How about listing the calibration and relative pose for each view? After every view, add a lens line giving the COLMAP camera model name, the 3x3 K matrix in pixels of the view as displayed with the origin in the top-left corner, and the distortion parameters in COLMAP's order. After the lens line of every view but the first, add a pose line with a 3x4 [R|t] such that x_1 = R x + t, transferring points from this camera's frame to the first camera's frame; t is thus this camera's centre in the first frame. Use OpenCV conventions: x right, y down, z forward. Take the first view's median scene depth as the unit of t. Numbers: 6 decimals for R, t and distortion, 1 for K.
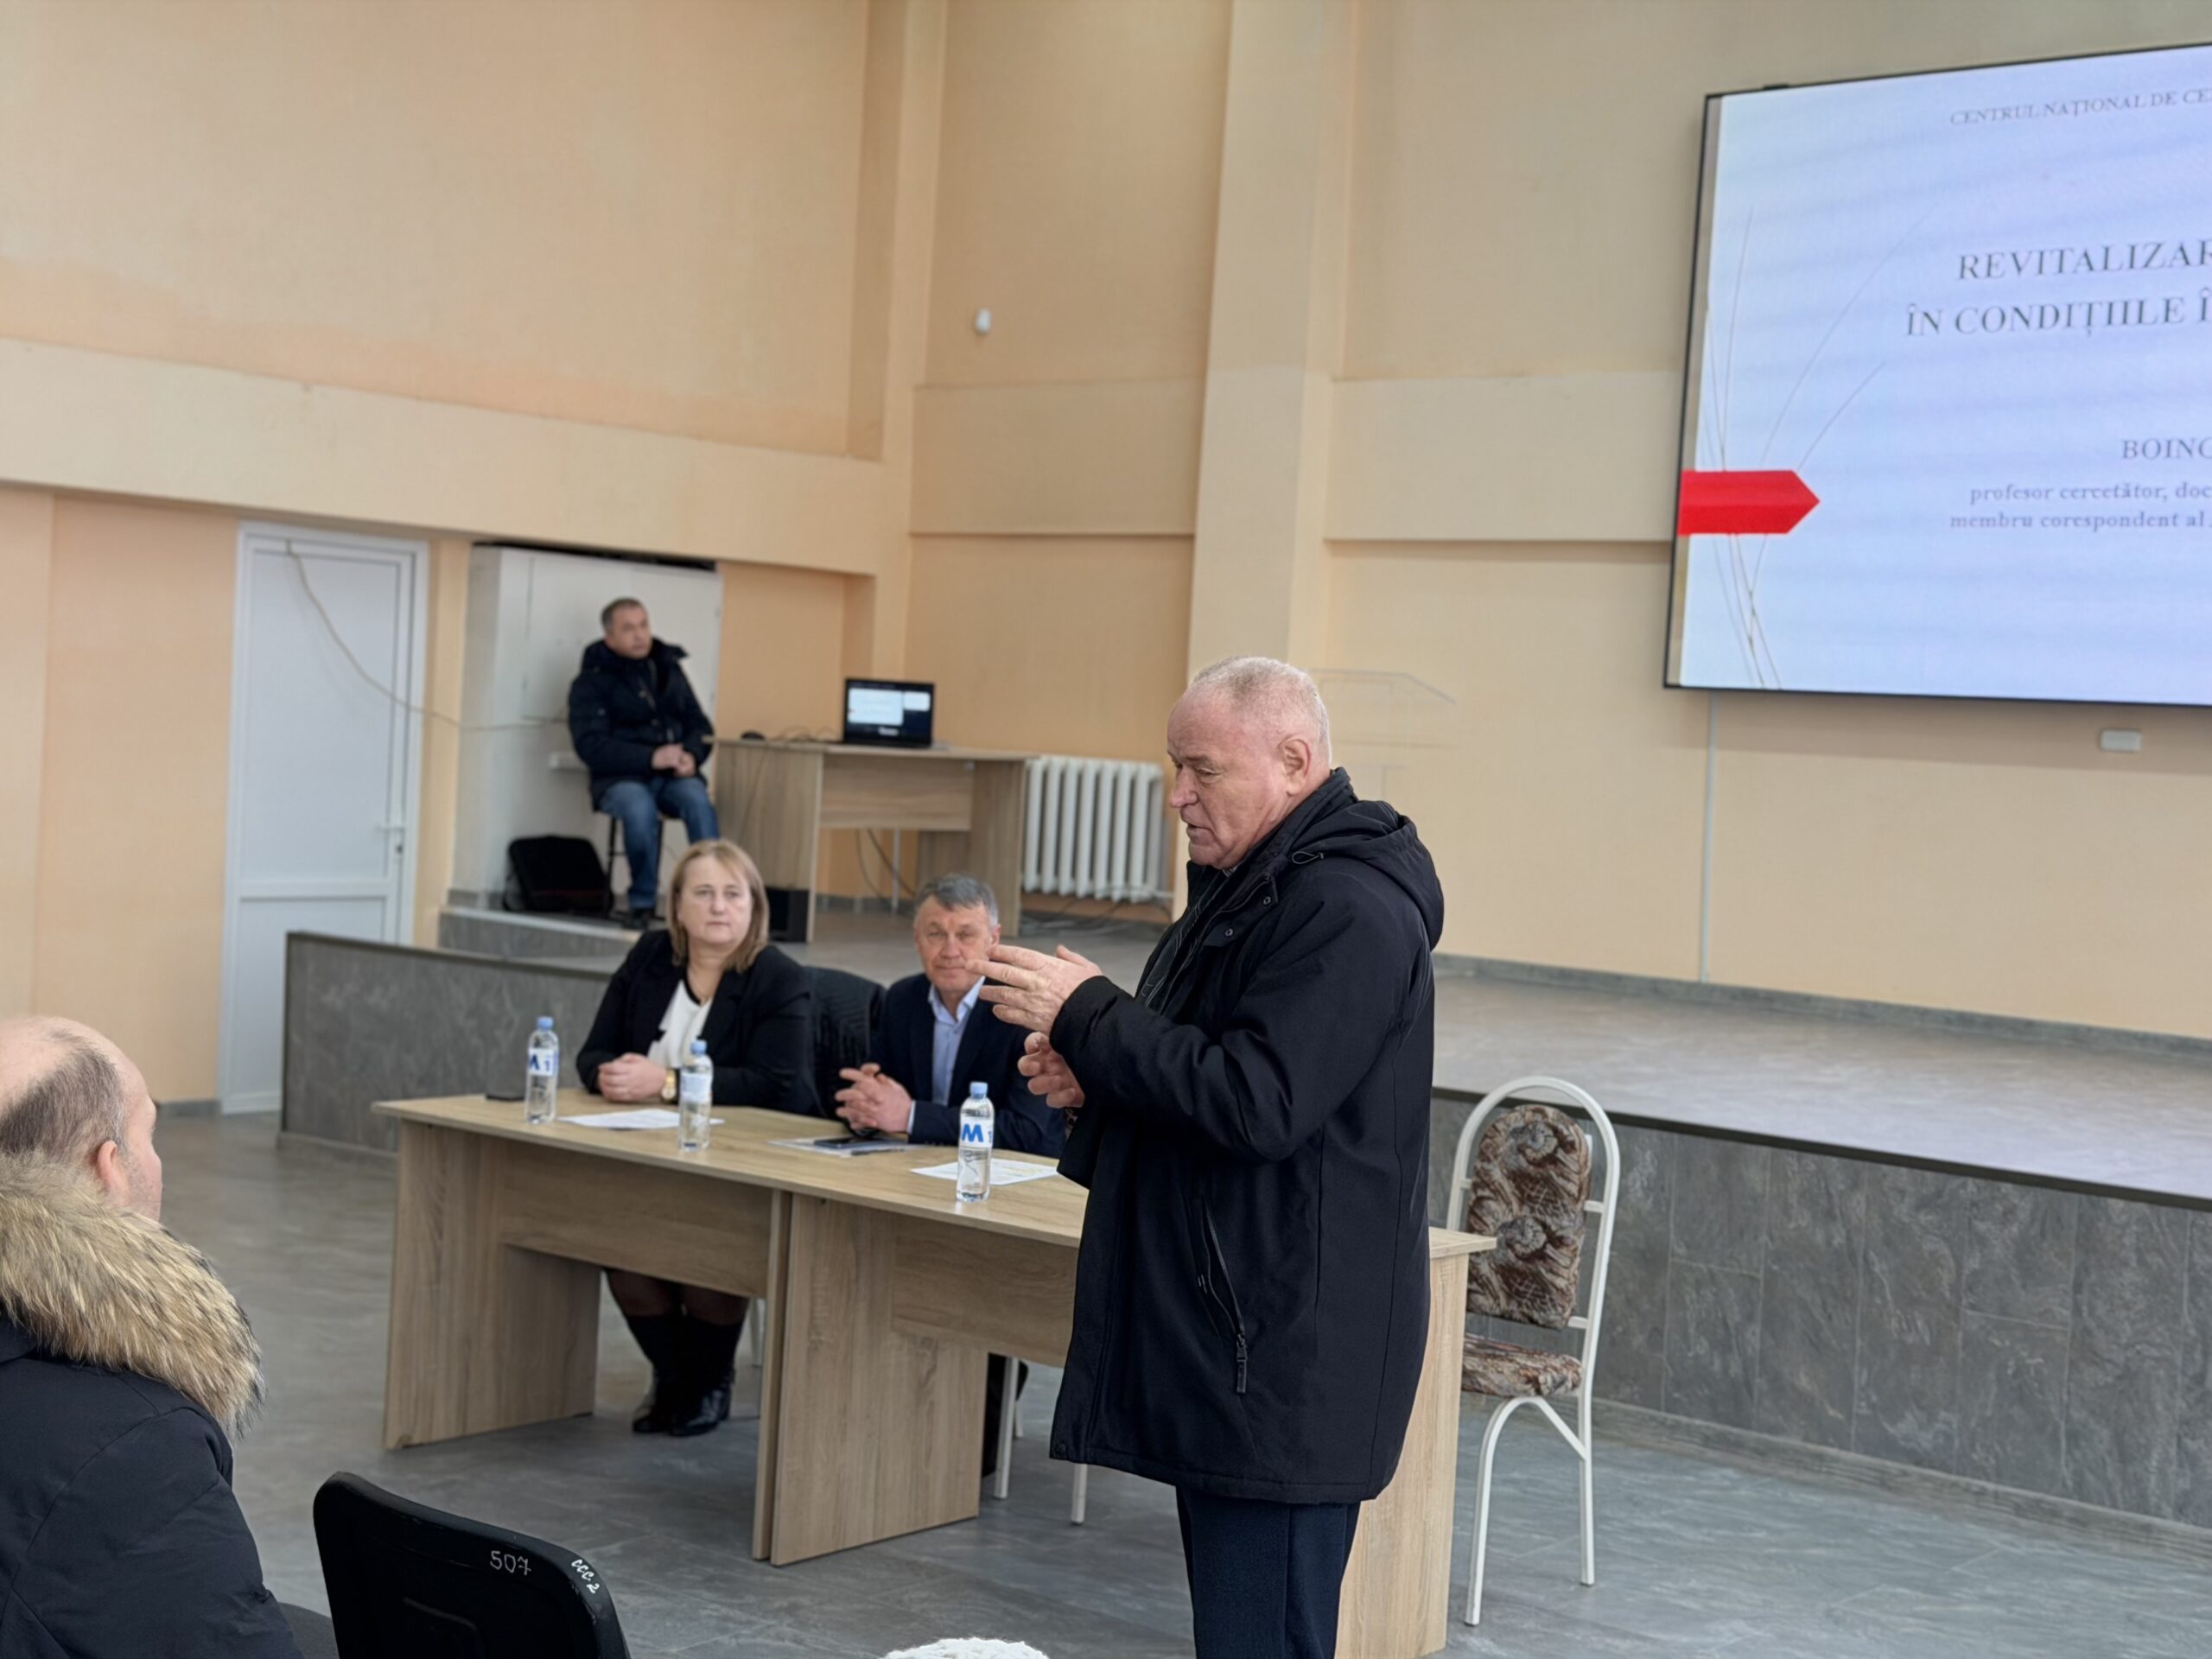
lens RADIAL K [[3164.8, 0, 1106.0], [0, 3164.8, 829.5], [0, 0, 1]] dist [0.201826, -0.485863]
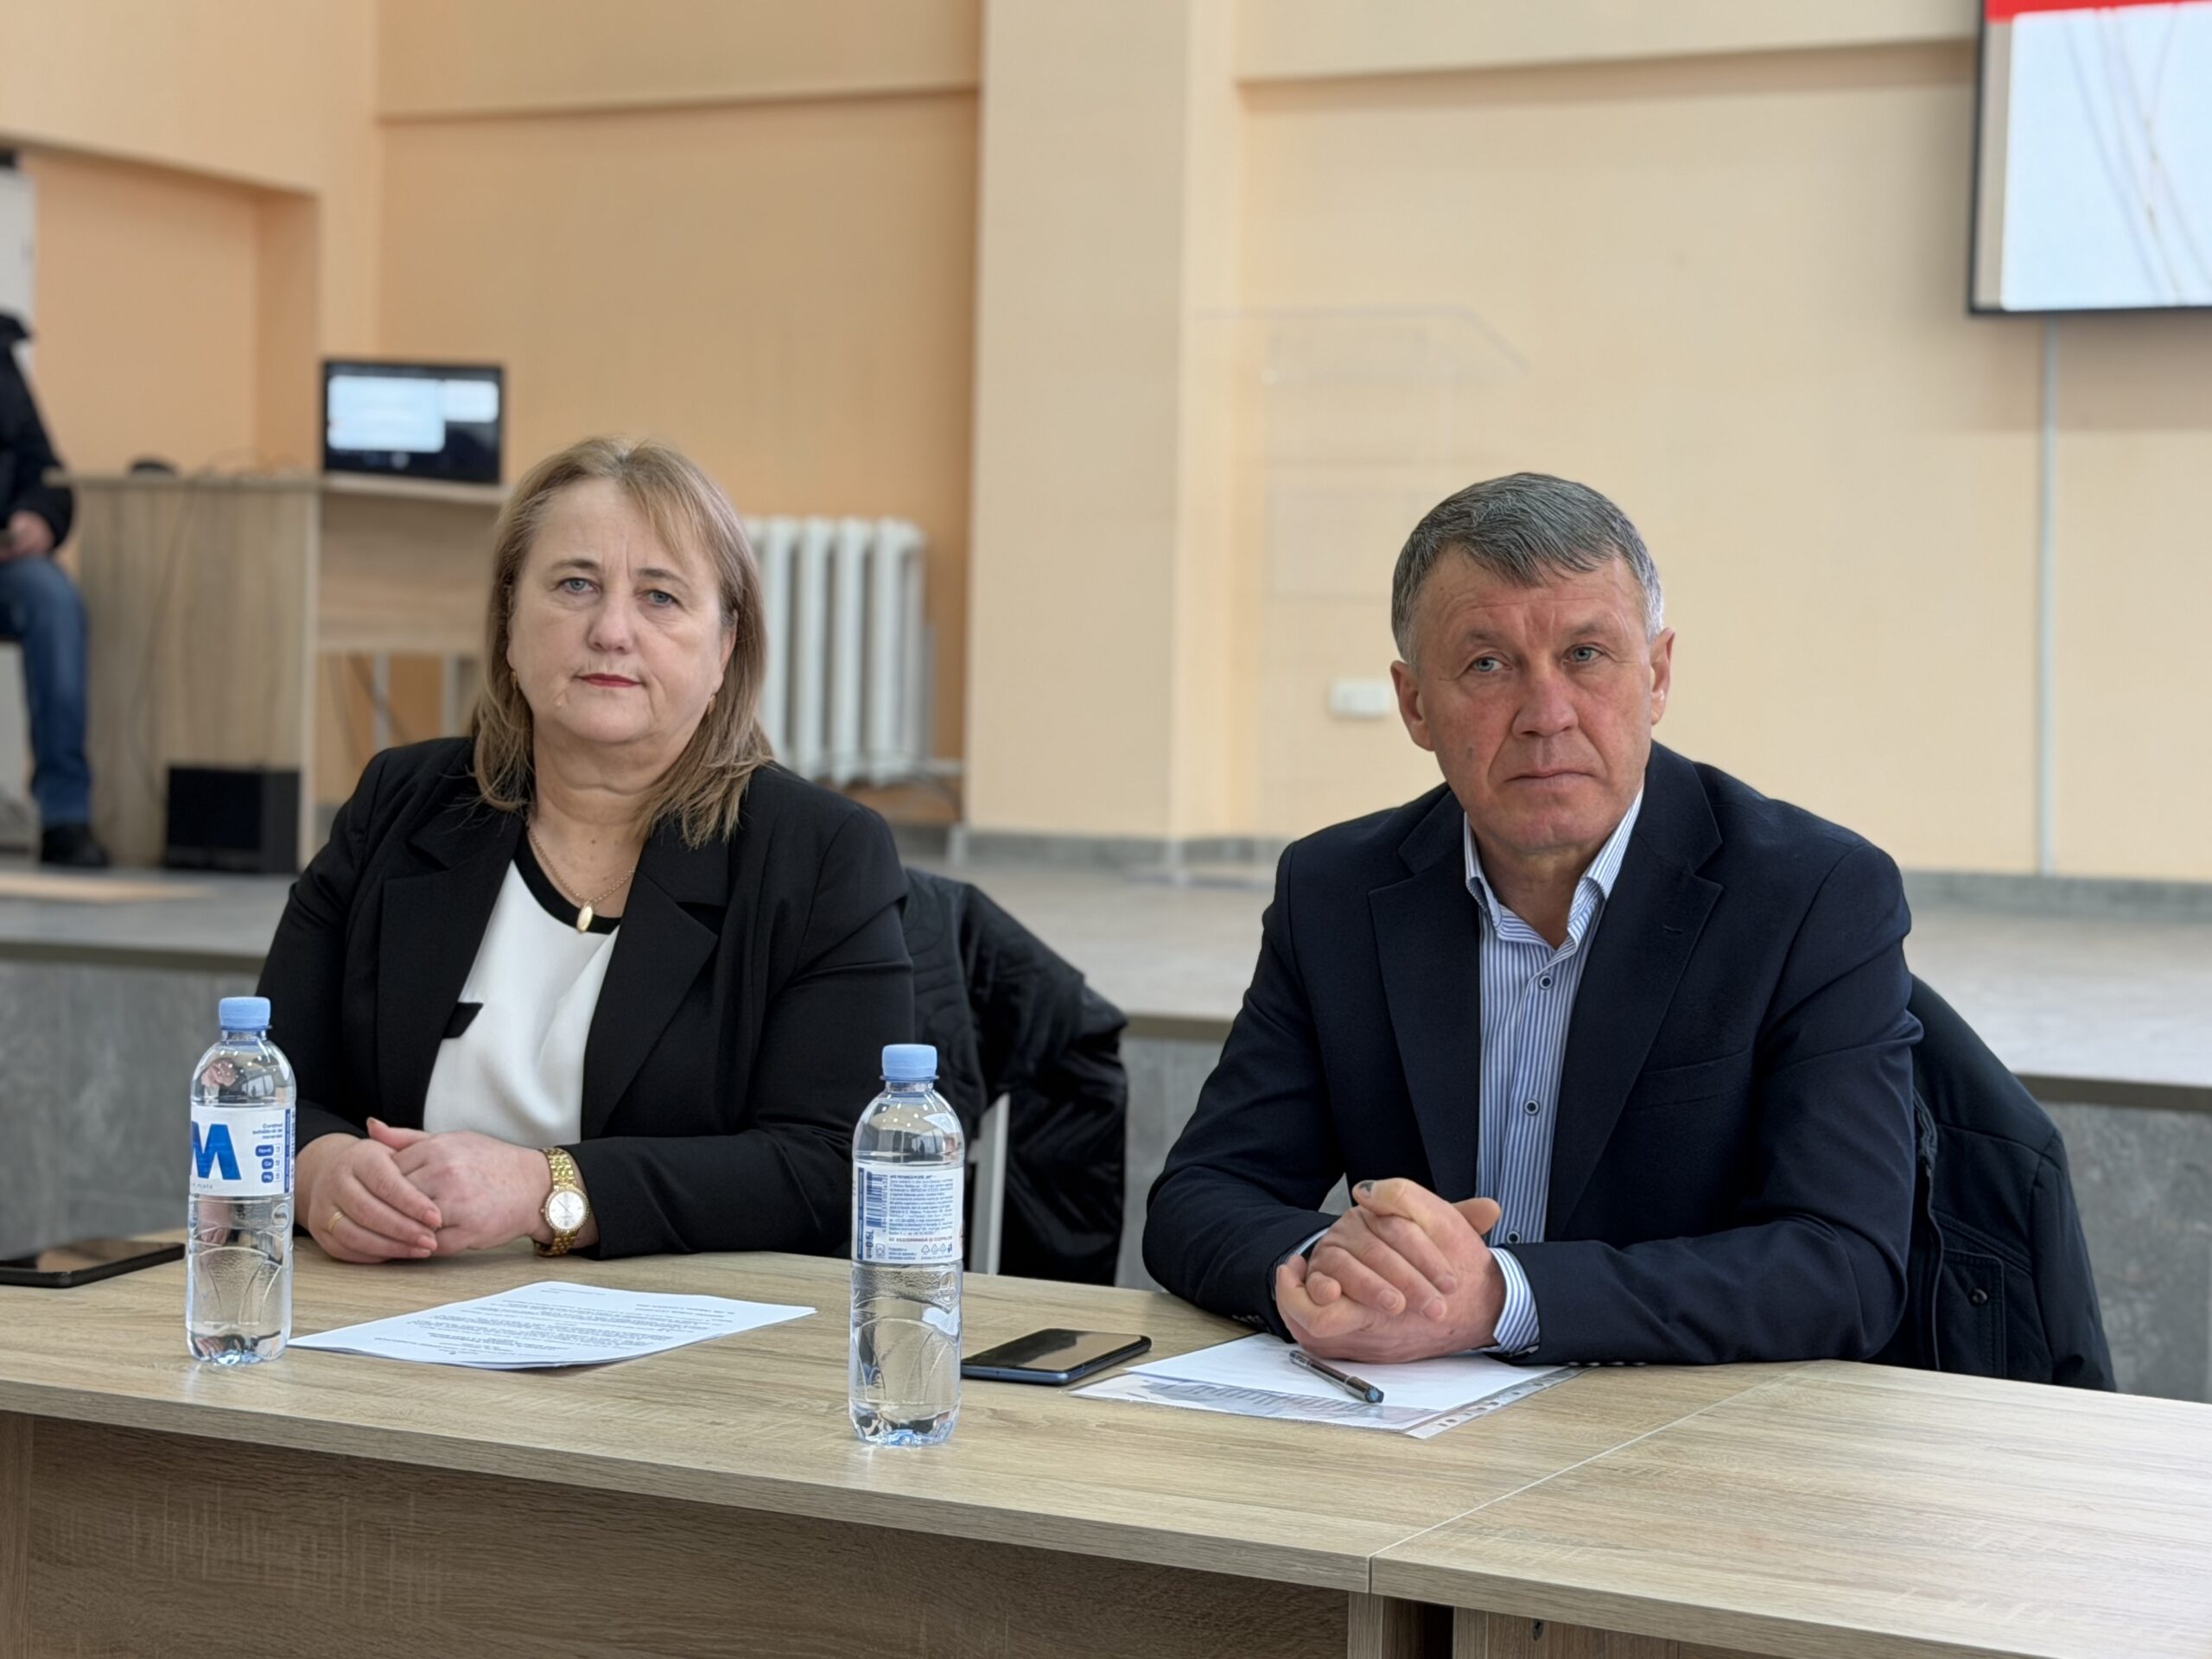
lens RADIAL K [[4024.2, 0, 1164.9], [0, 4024.2, 989.0], [0, 0, 1]] dist [-0.045836, 0.985900]
pose [[0.977696, -0.047445, 0.204596, -0.089709], [0.036765, 0.997771, 0.055692, 0.022833], [-0.206782, -0.046928, 0.977261, 0.344503]]
